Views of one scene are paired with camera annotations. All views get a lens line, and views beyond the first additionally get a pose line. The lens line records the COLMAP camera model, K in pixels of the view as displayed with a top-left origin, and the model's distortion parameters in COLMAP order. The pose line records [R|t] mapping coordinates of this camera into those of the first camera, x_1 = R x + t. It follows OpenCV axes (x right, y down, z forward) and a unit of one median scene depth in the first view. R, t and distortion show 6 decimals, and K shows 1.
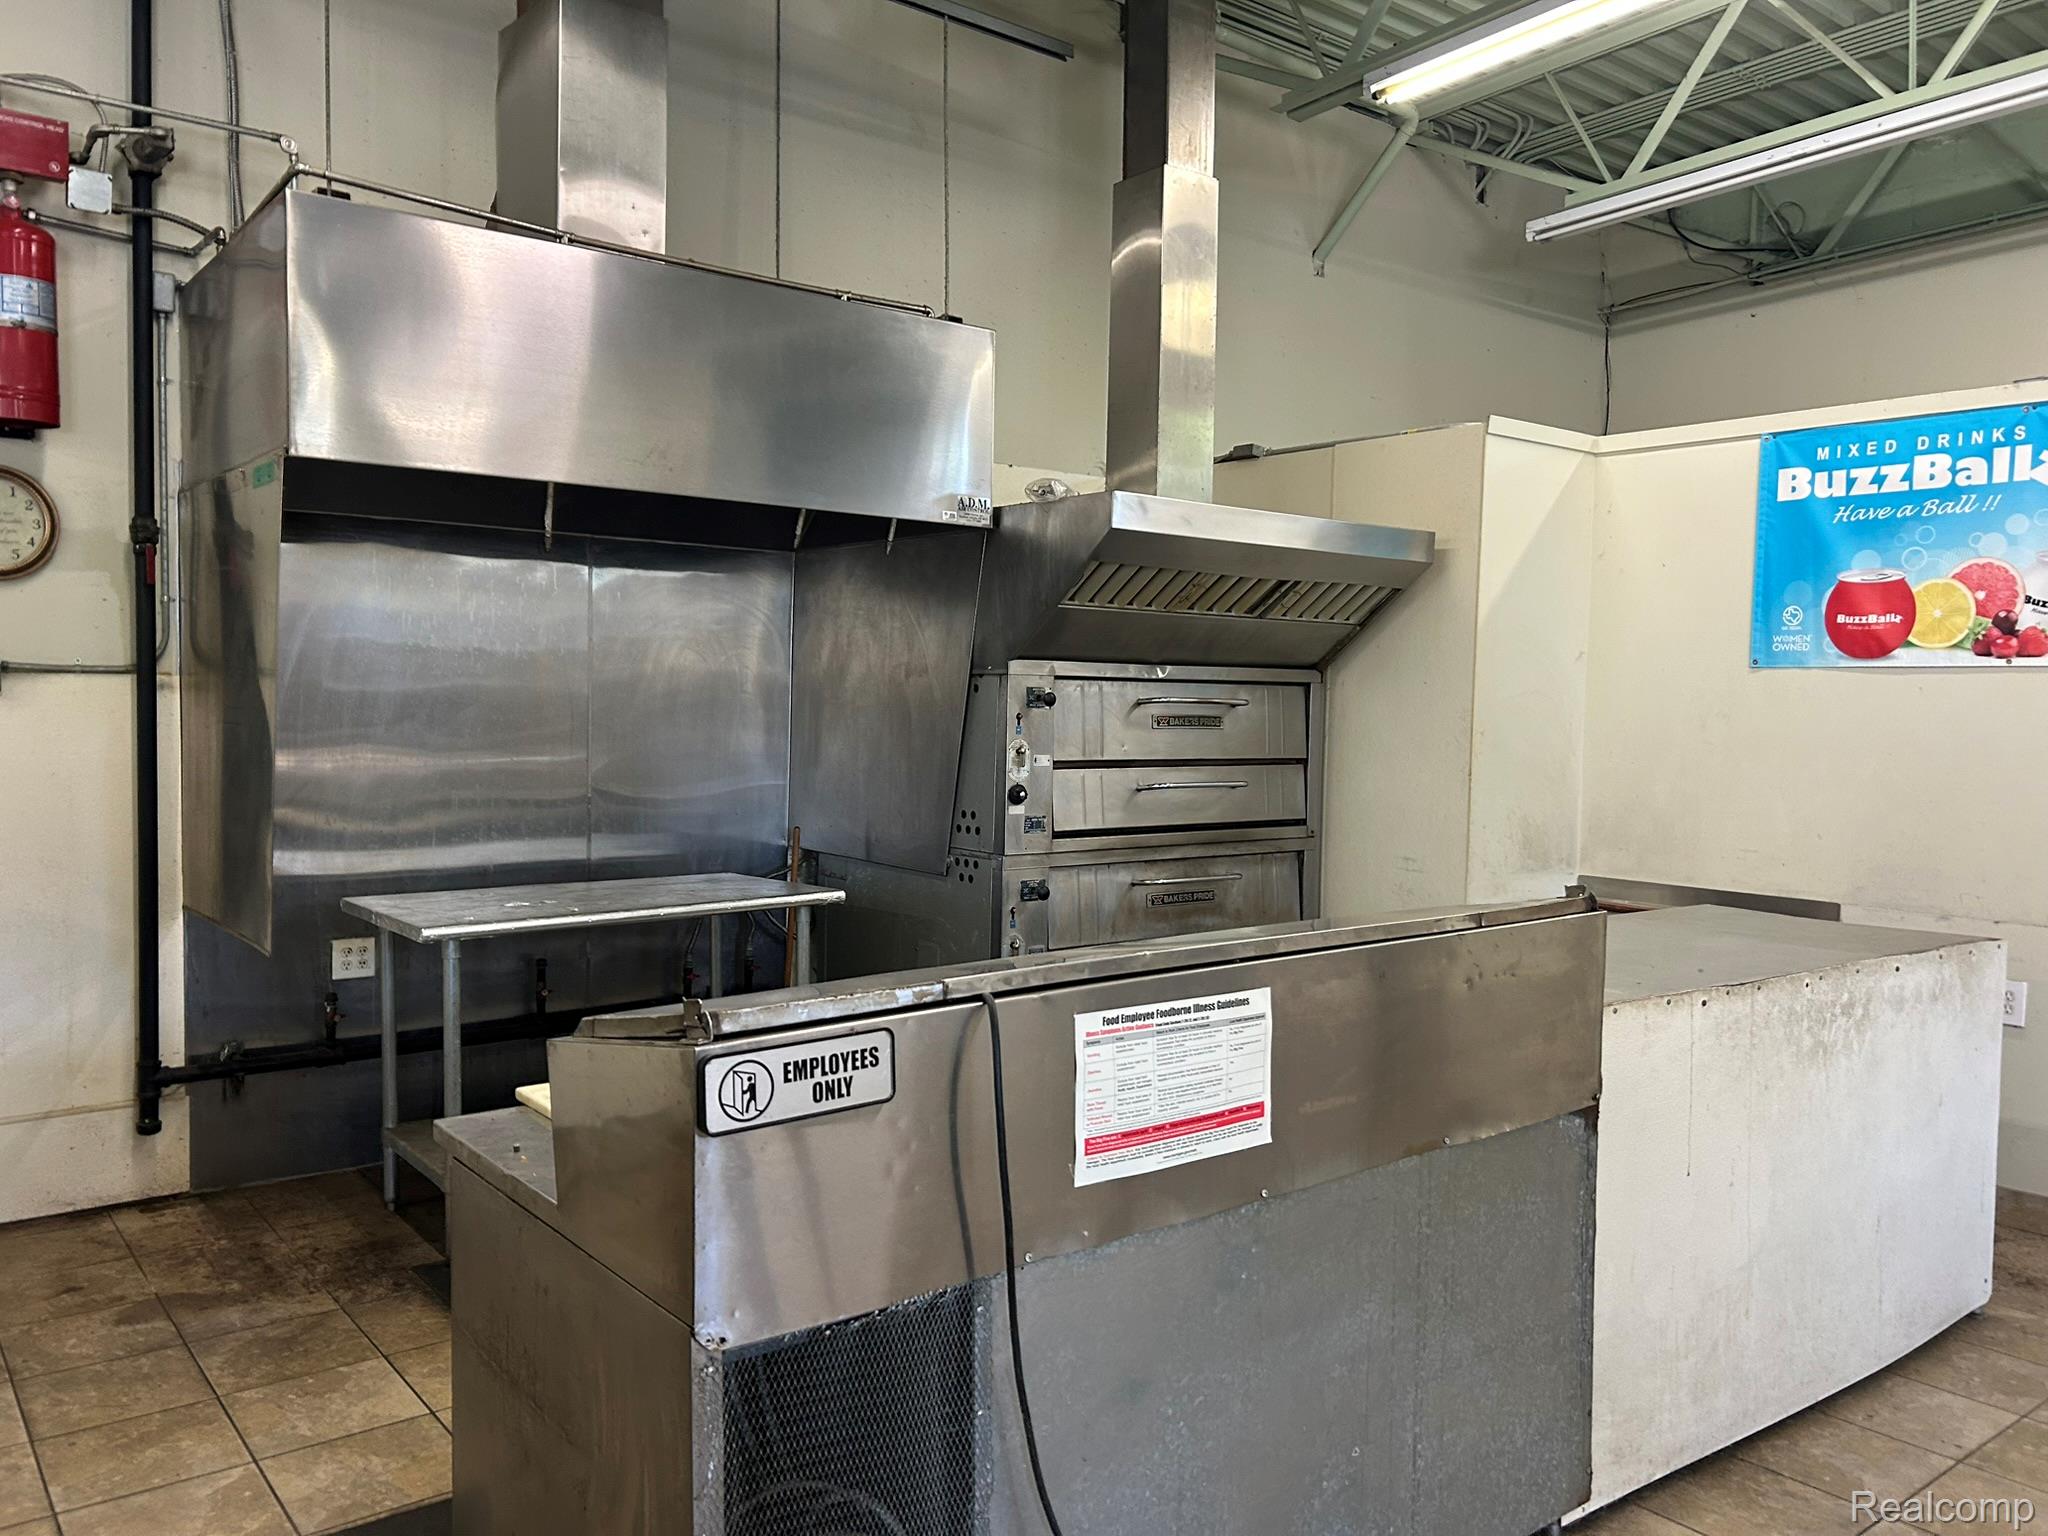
lens RADIAL K [[1569.5, 0, 1025.0], [0, 1569.5, 768.9], [0, 0, 1]] dist [0.039567, -0.032110]
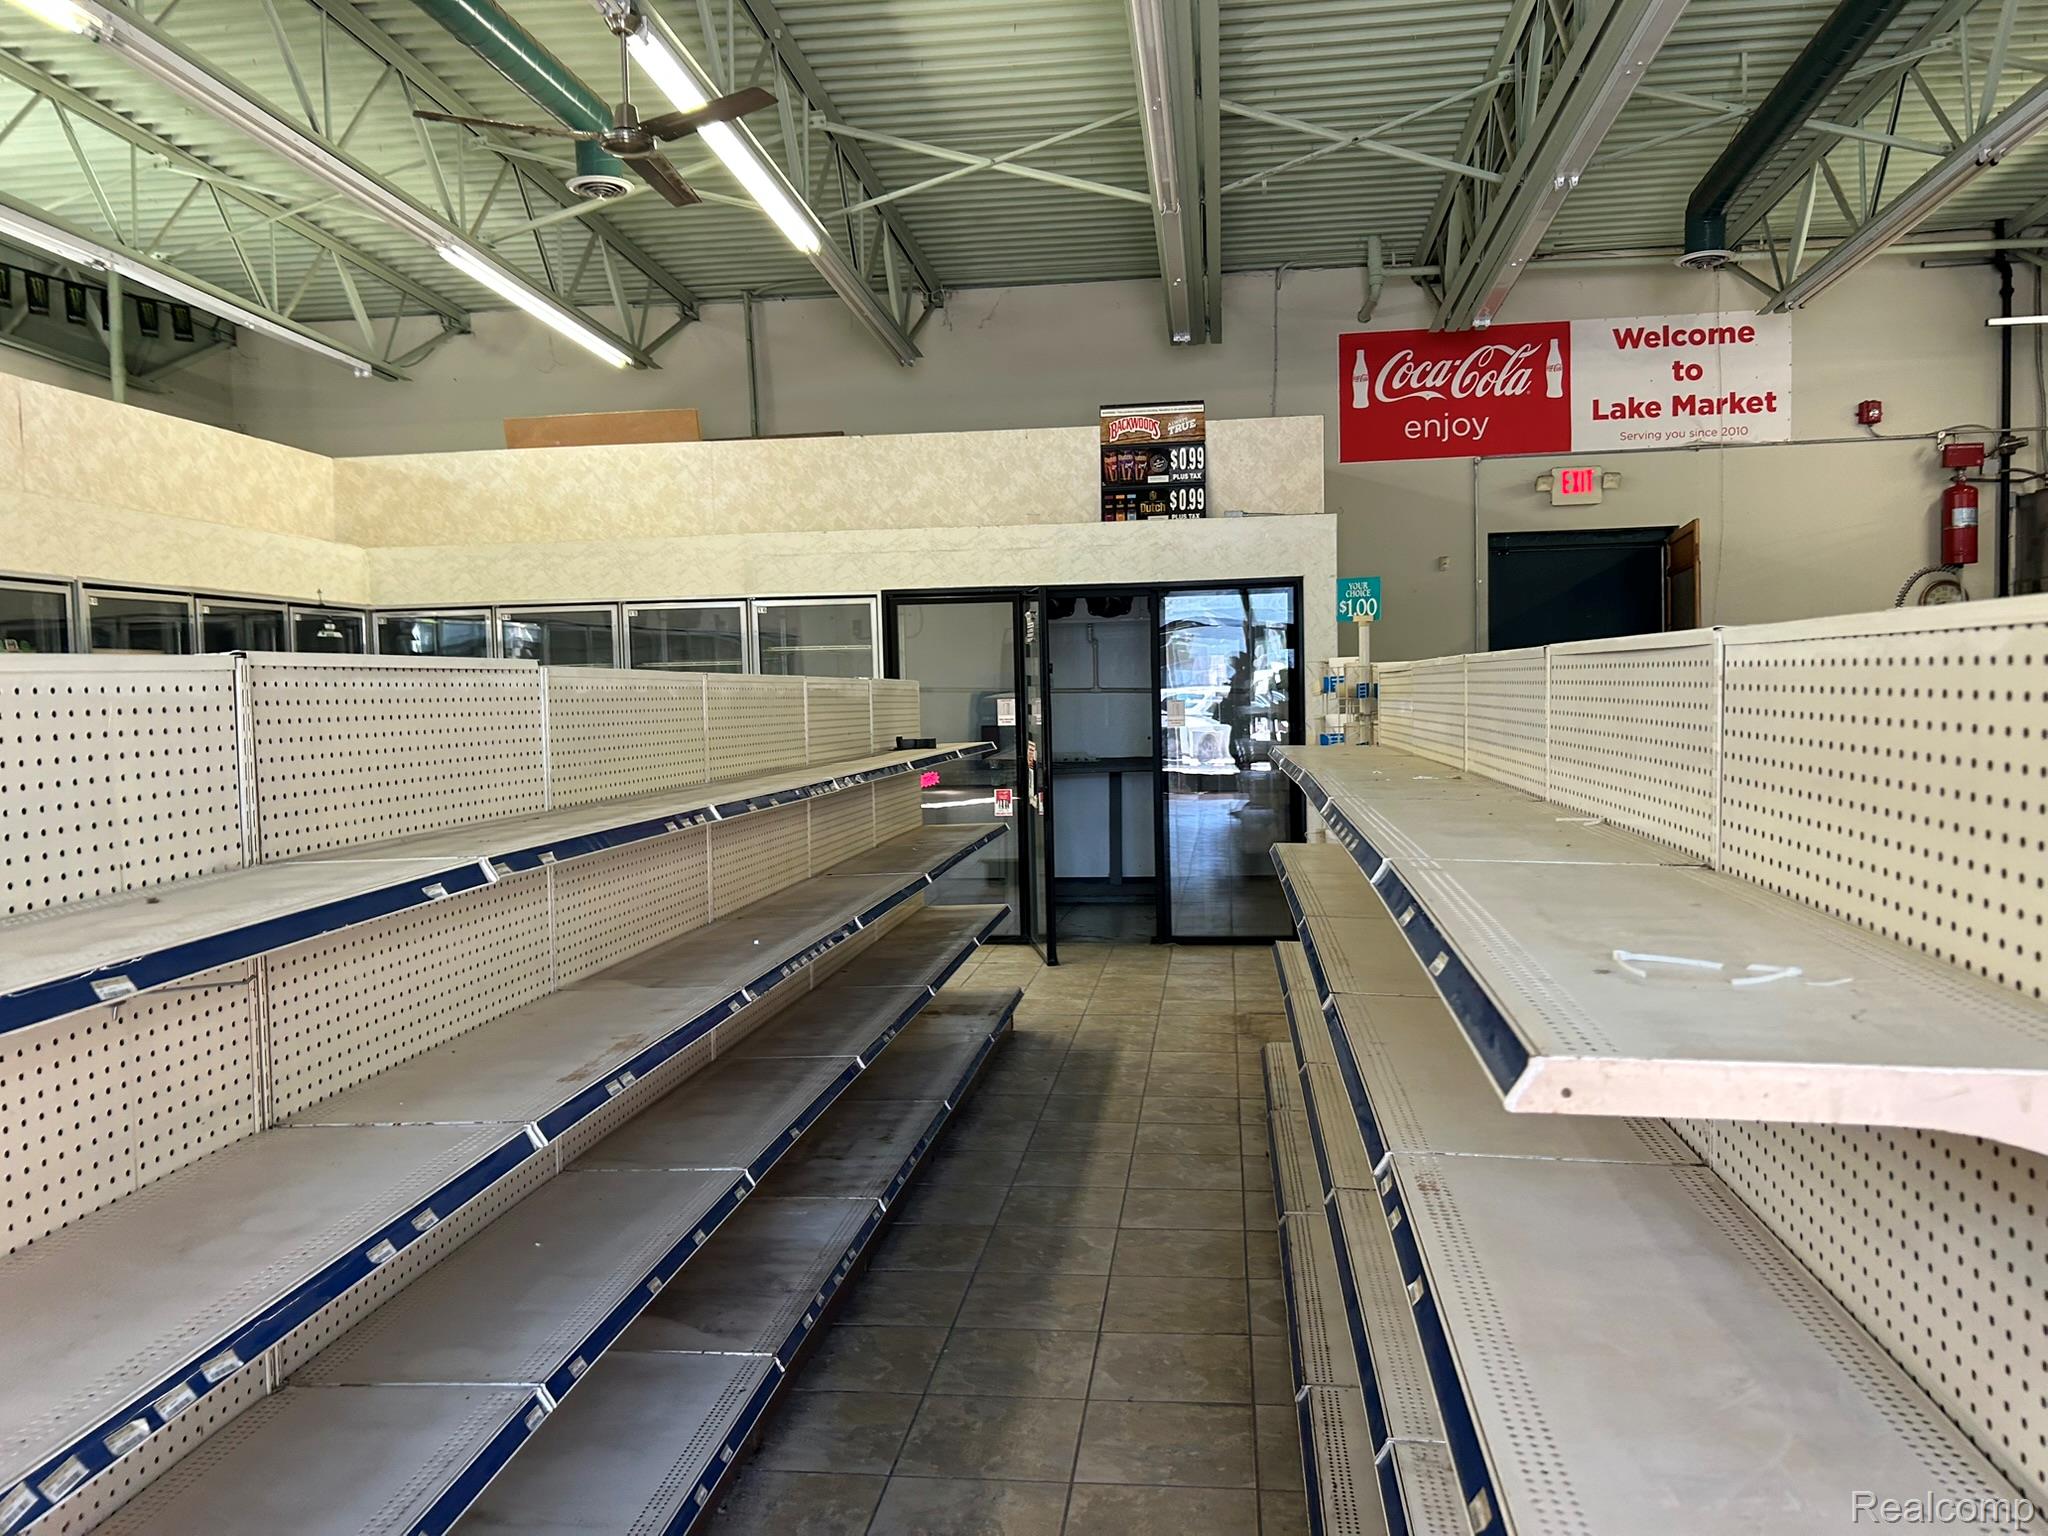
lens RADIAL K [[1569.5, 0, 1013.1], [0, 1569.5, 763.4], [0, 0, 1]] dist [0.039567, -0.032110]
pose [[0.701957, 0.003047, -0.712213, 0.119605], [0.007809, 0.999898, 0.011974, 0.064847], [0.712177, -0.013967, 0.701861, -1.841268]]
